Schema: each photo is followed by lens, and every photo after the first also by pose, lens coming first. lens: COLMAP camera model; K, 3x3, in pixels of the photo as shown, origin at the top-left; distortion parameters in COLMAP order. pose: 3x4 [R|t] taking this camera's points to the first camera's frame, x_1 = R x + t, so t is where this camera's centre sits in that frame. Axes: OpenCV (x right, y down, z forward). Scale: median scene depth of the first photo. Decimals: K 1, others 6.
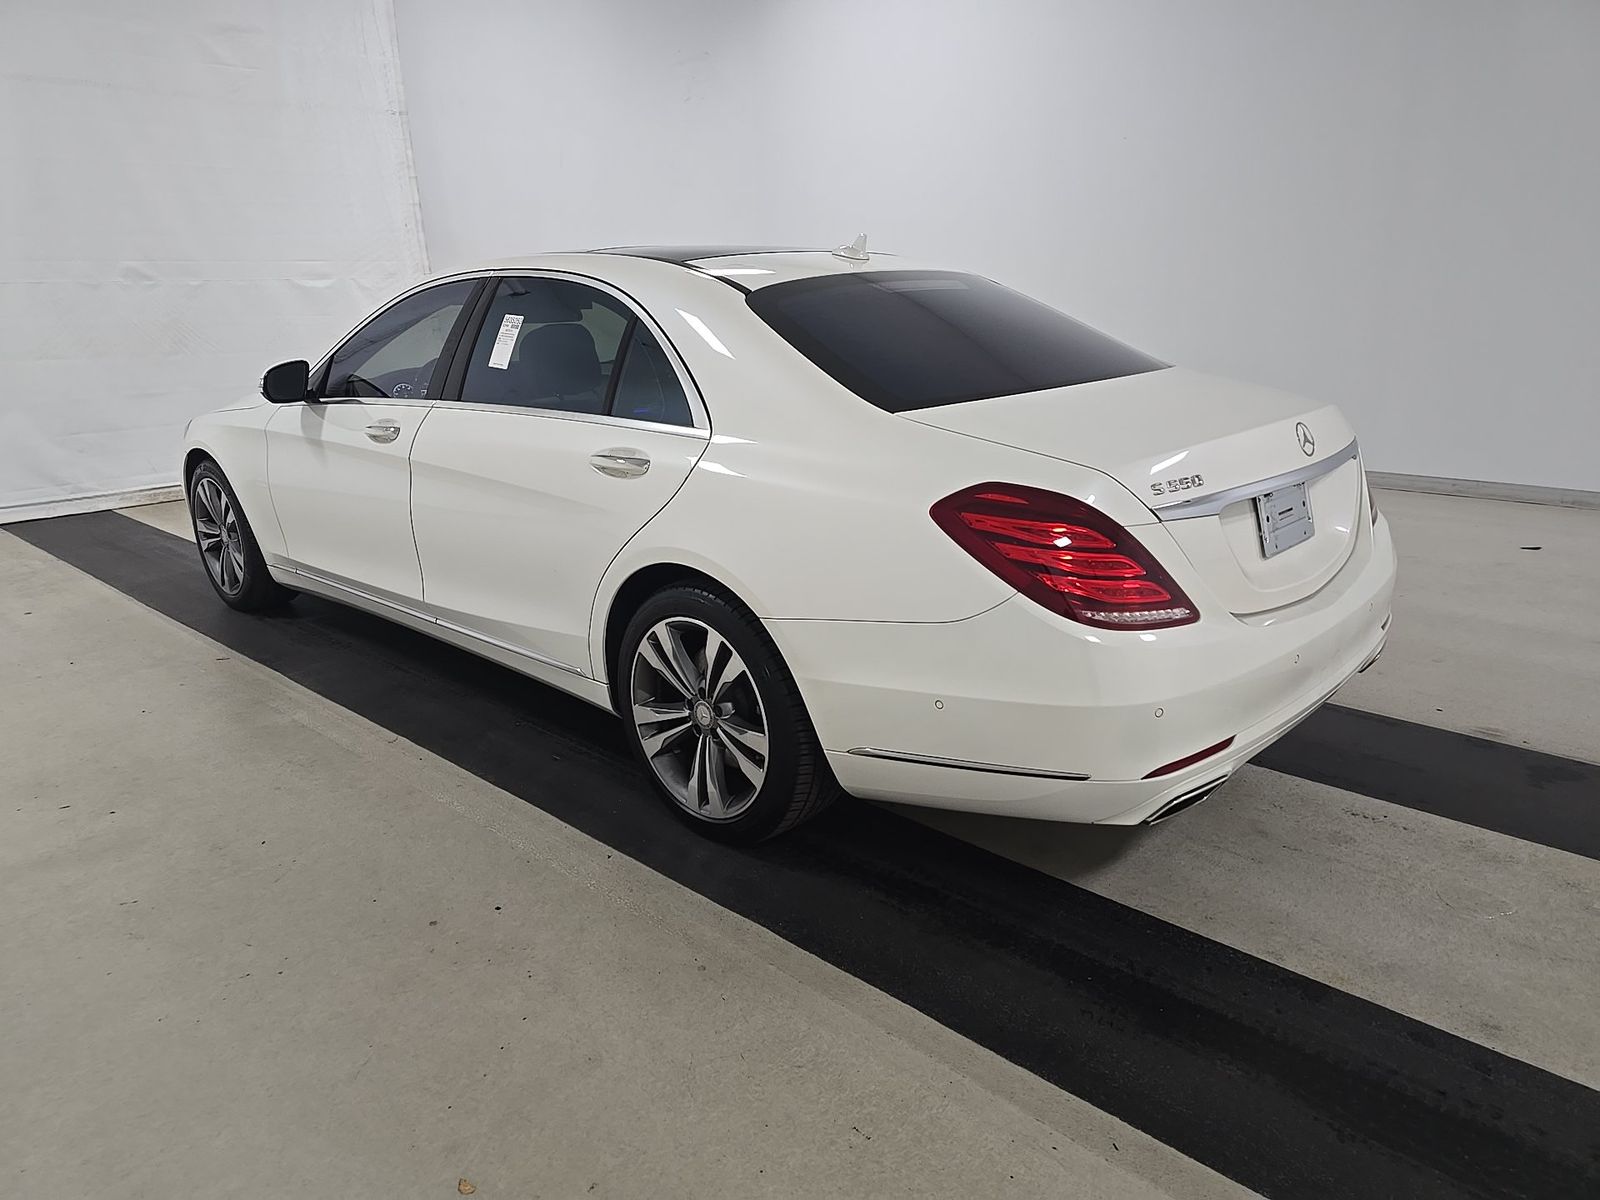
lens RADIAL K [[1075.1, 0, 804.3], [0, 1075.1, 621.1], [0, 0, 1]] dist [0.048371, -0.038910]
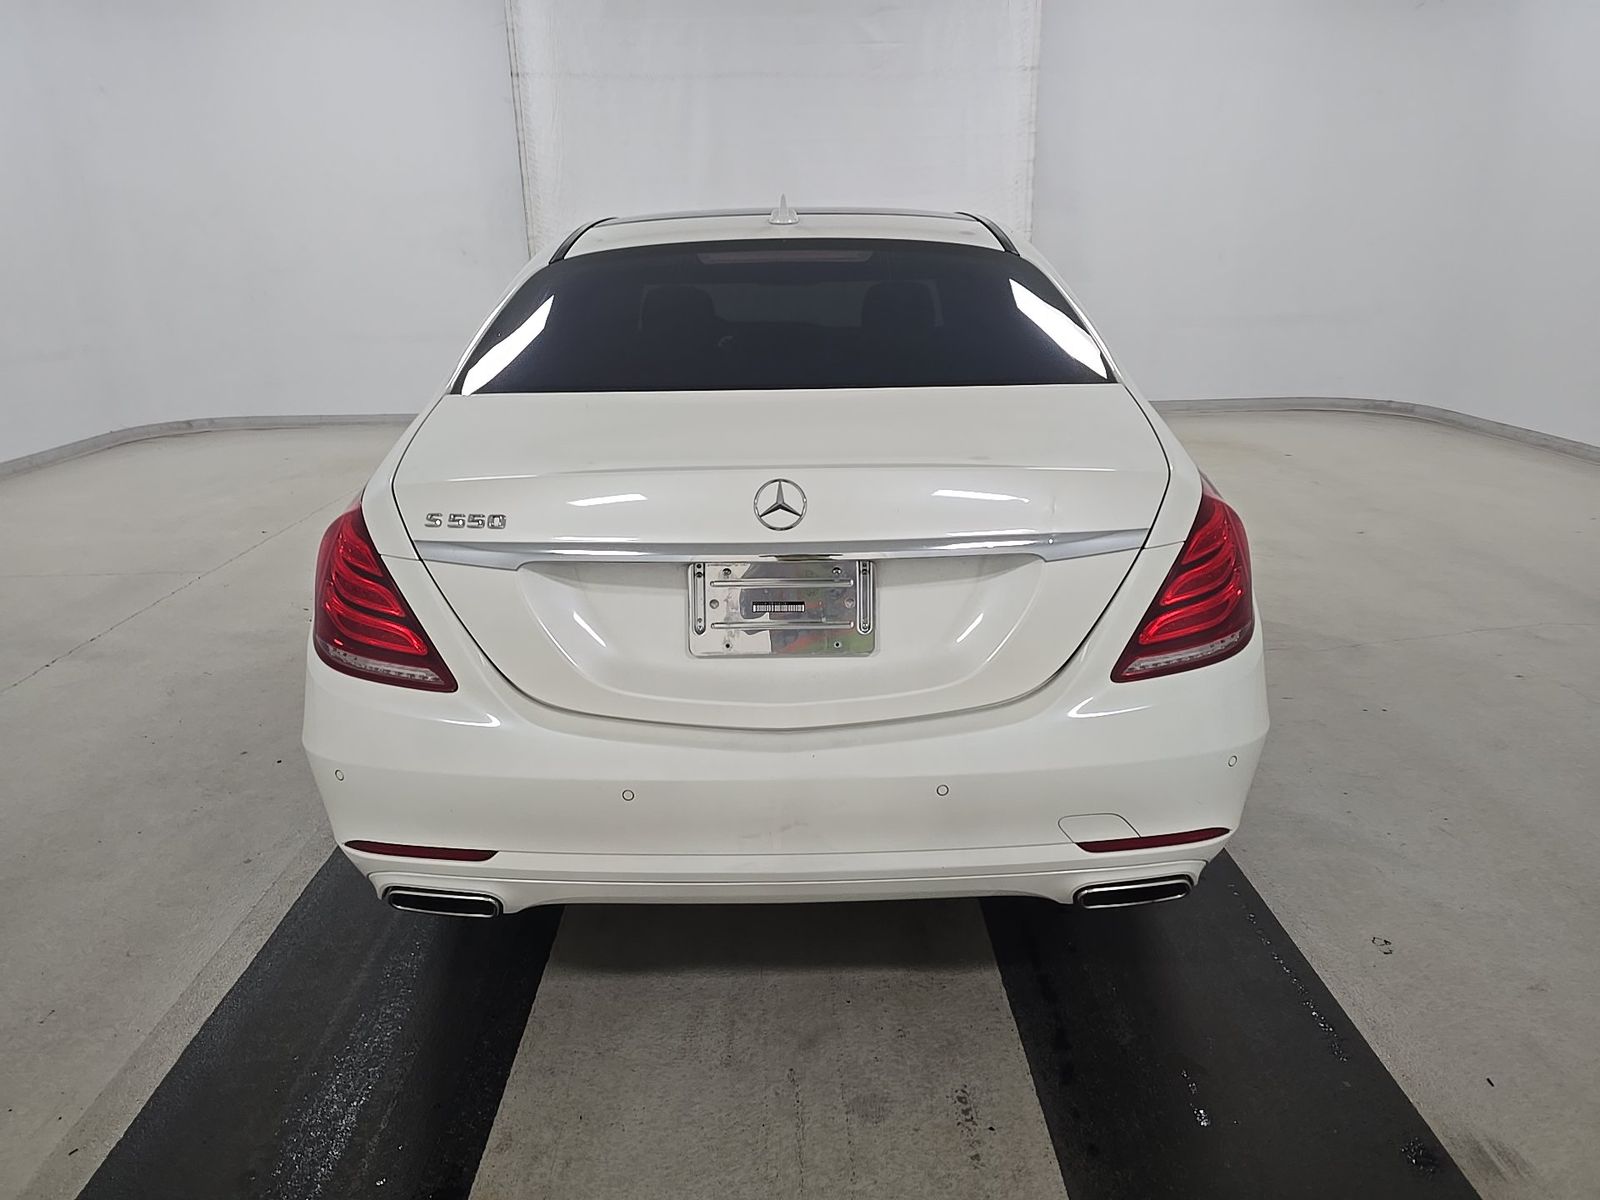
lens RADIAL K [[1075.1, 0, 804.3], [0, 1075.1, 621.1], [0, 0, 1]] dist [0.048371, -0.038910]
pose [[0.681171, 0.249424, -0.688327, 0.546367], [-0.220541, 0.966412, 0.131943, -0.108261], [0.698117, 0.061929, 0.713301, 0.306494]]
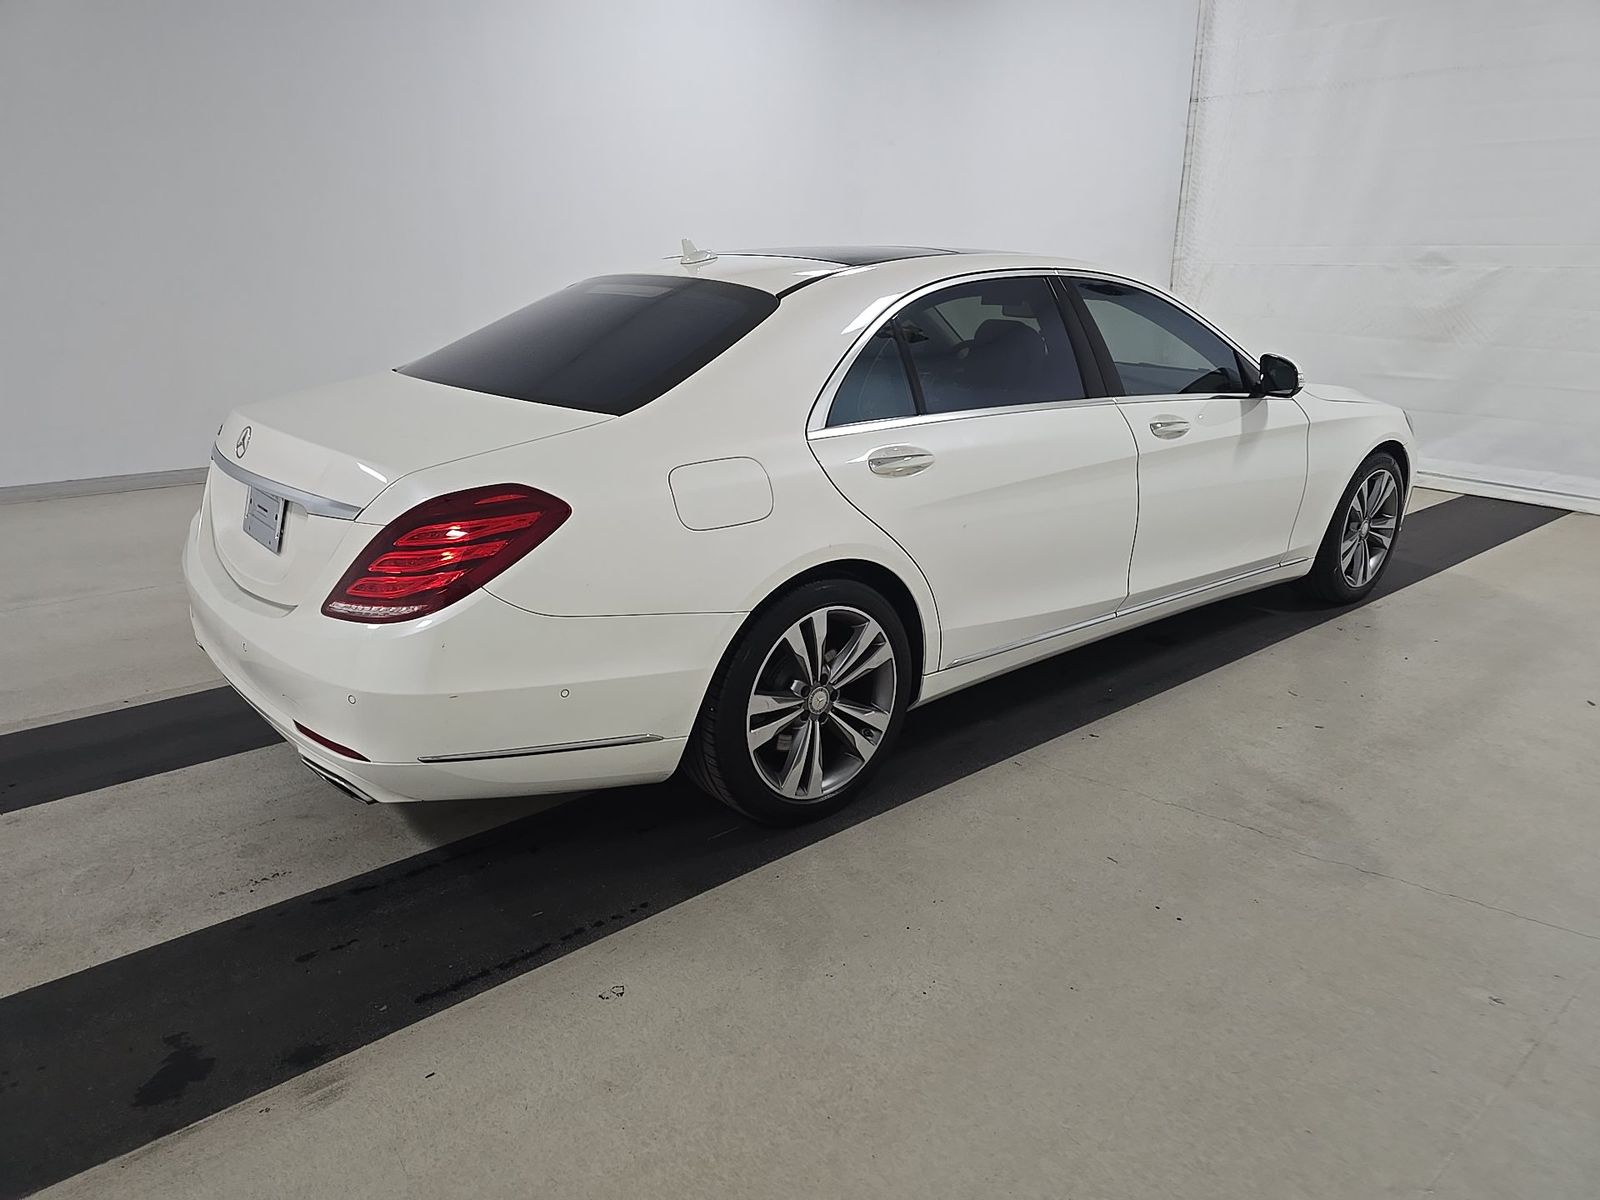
lens RADIAL K [[1065.8, 0, 777.8], [0, 1065.8, 603.1], [0, 0, 1]] dist [0.034580, -0.001501]
pose [[-0.137015, 0.322726, -0.936523, 0.835196], [-0.304077, 0.886089, 0.349833, -0.329272], [0.942743, 0.332707, -0.023274, 0.908963]]
